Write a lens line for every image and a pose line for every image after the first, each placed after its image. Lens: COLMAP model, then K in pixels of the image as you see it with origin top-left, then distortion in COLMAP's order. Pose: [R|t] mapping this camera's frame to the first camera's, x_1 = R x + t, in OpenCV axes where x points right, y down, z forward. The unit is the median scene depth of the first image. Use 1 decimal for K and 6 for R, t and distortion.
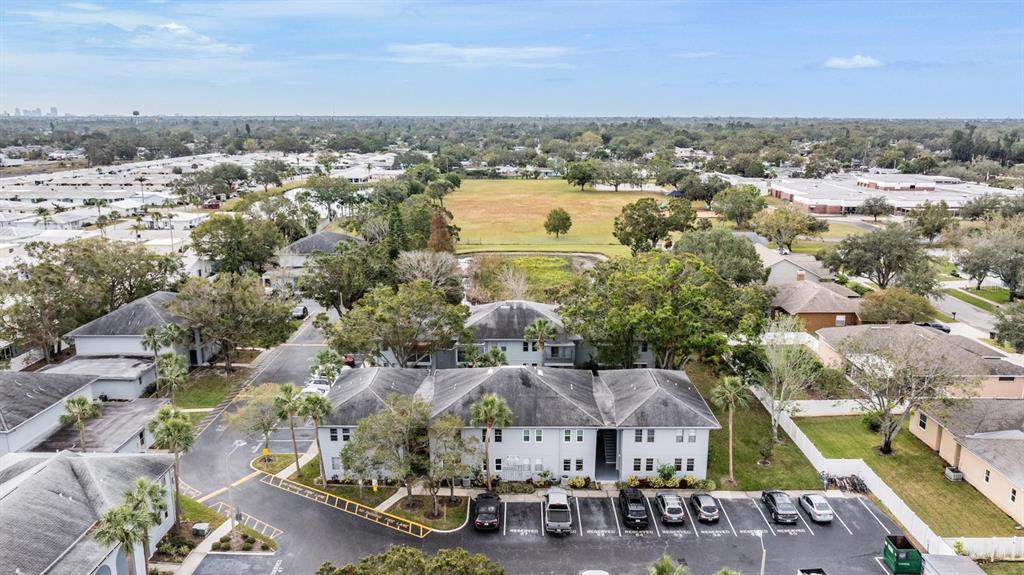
lens RADIAL K [[727.9, 0, 512.0], [0, 727.9, 287.5], [0, 0, 1]] dist [-0.011202, 0.000045]
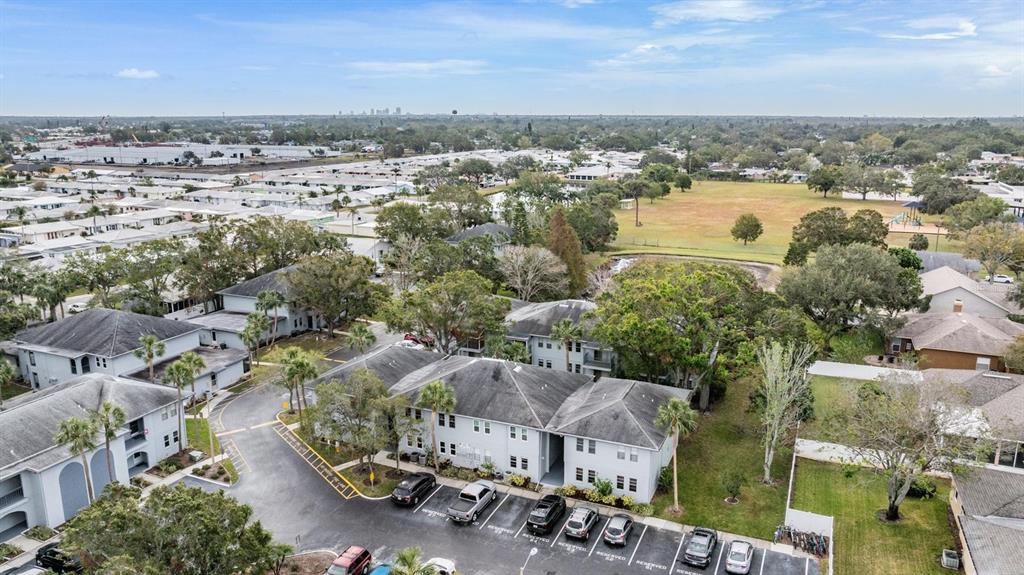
lens RADIAL K [[727.9, 0, 512.0], [0, 727.9, 287.5], [0, 0, 1]] dist [-0.011202, 0.000045]
pose [[0.921793, 0.089406, -0.377232, 0.431540], [-0.089070, 0.995856, 0.018372, -0.014098], [0.377311, 0.016665, 0.925937, 0.064418]]
